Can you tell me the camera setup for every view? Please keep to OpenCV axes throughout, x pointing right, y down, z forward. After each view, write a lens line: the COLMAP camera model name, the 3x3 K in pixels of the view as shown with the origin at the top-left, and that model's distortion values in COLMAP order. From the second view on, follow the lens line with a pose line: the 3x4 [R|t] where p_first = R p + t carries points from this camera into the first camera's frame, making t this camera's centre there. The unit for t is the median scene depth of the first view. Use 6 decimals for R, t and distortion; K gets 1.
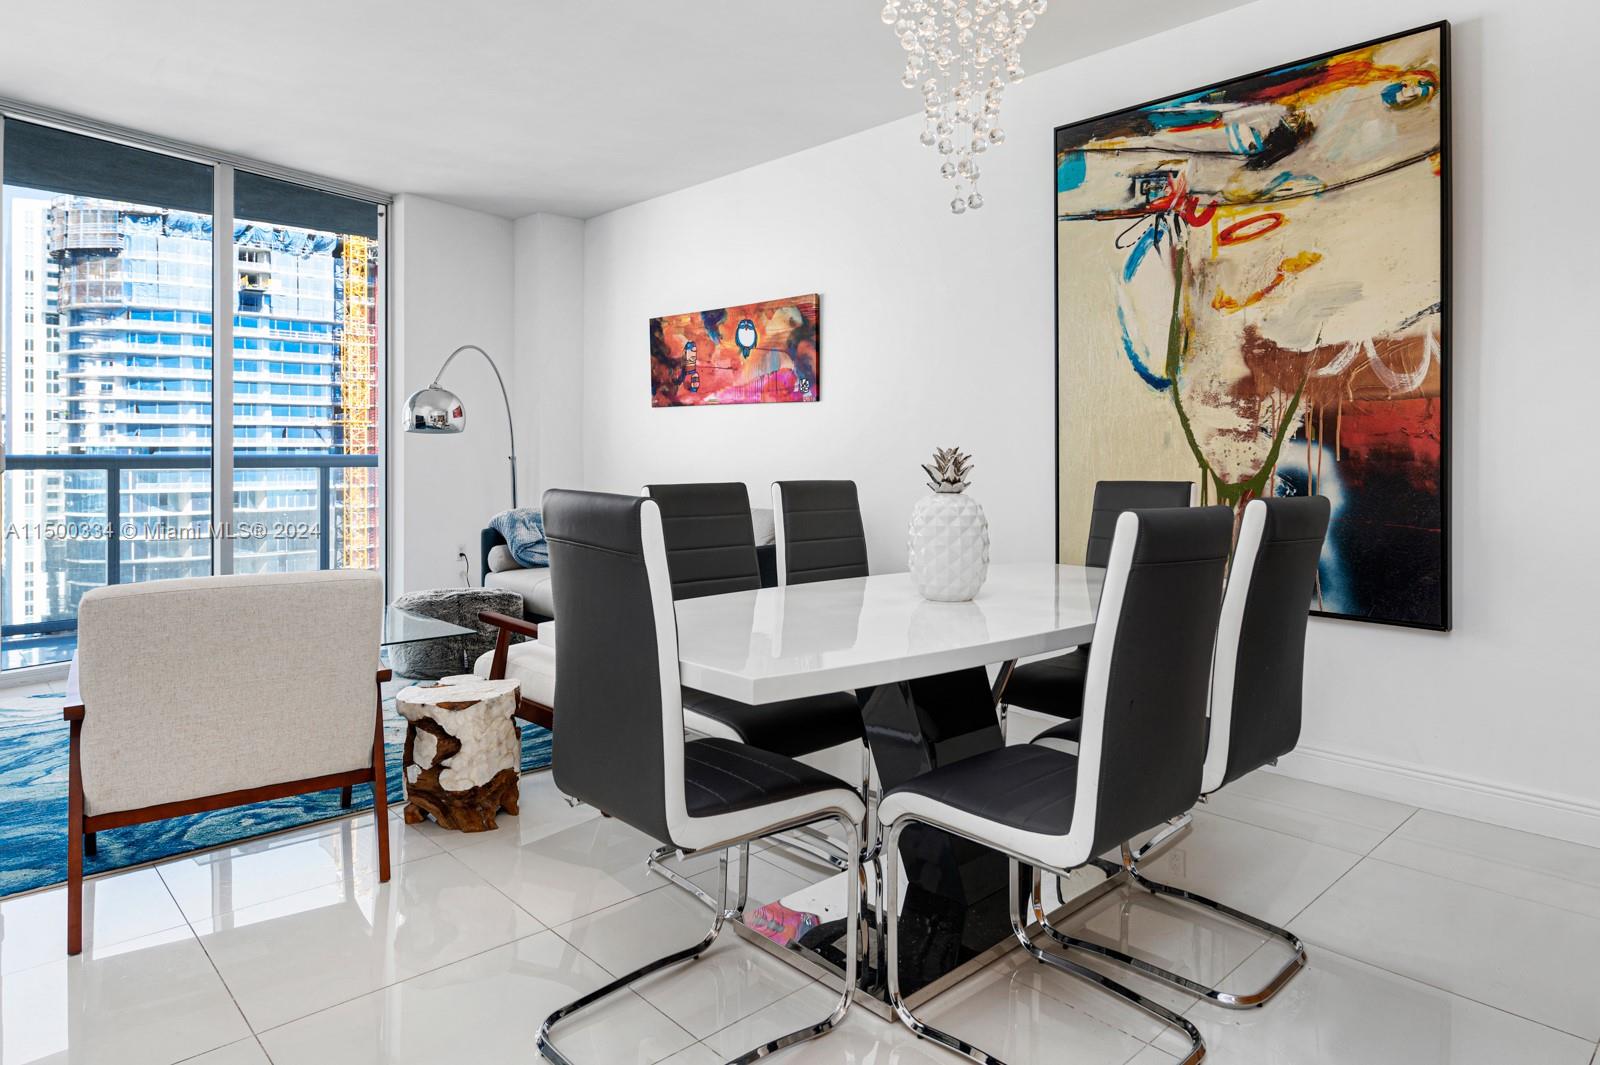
lens RADIAL K [[970.7, 0, 823.6], [0, 970.7, 442.4], [0, 0, 1]] dist [0.028585, -0.003717]
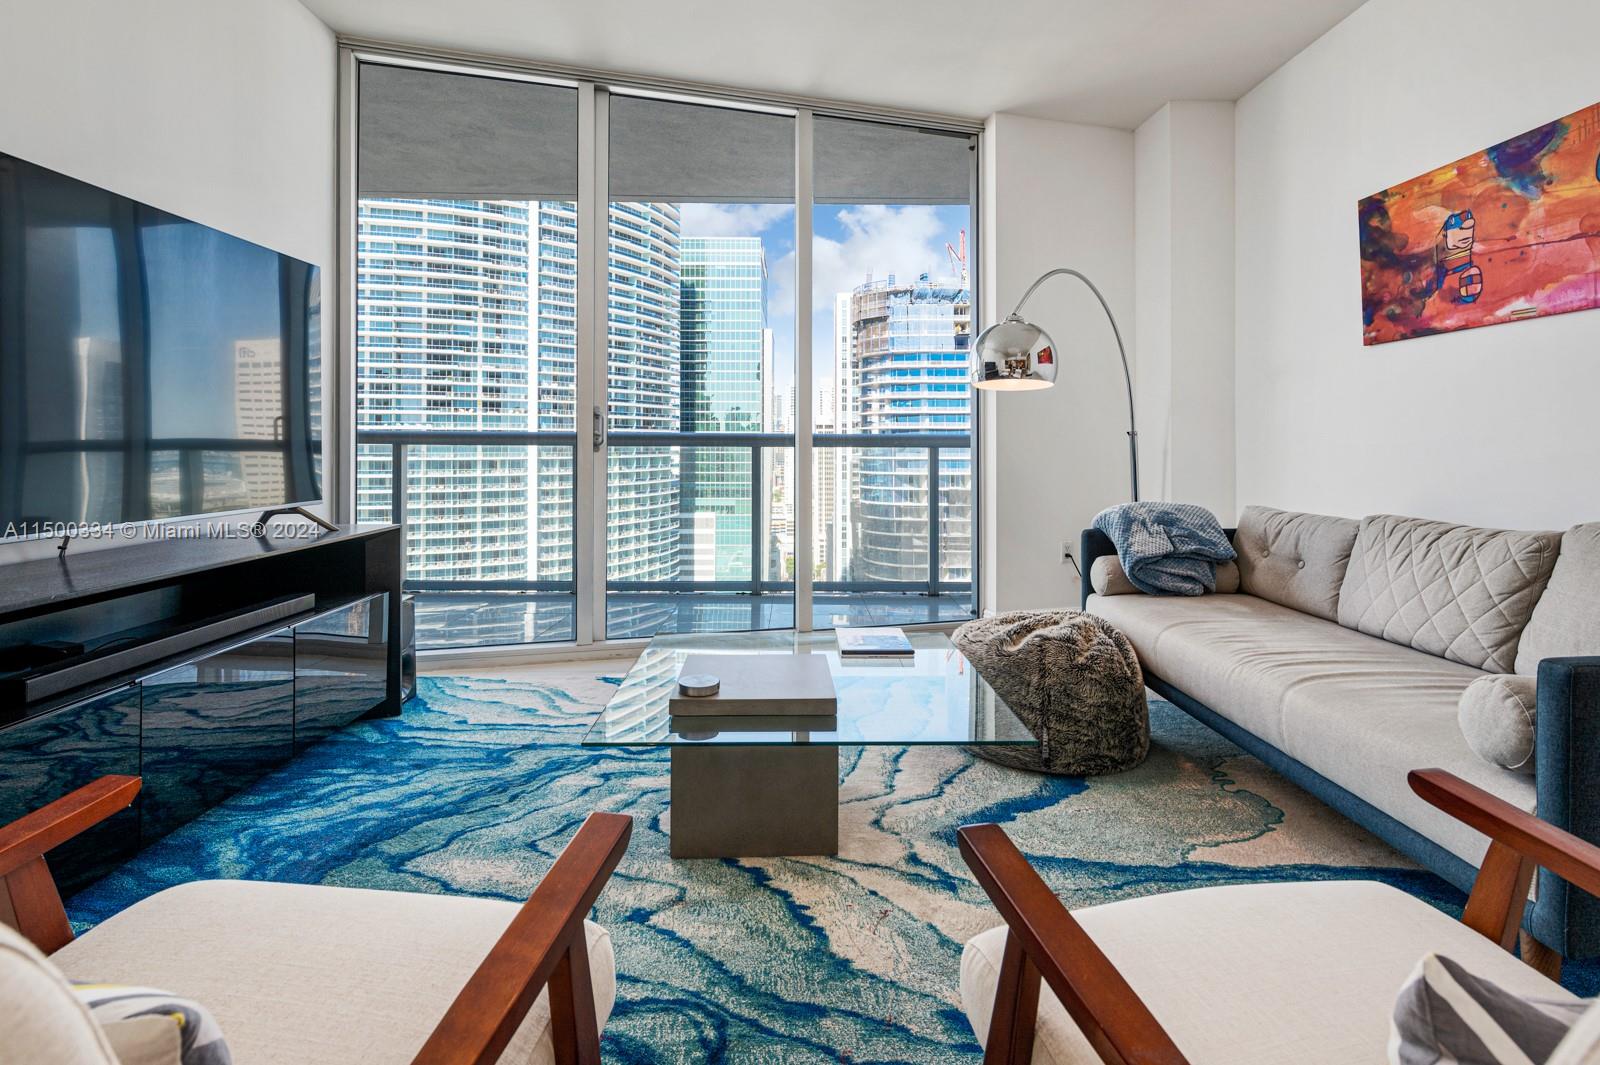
lens RADIAL K [[771.8, 0, 814.4], [0, 771.8, 433.8], [0, 0, 1]] dist [-0.000982, 0.000016]
pose [[0.751743, -0.010126, -0.659378, -0.124656], [0.003877, 0.999933, -0.010935, 0.024502], [0.659444, 0.005664, 0.751732, 0.434849]]
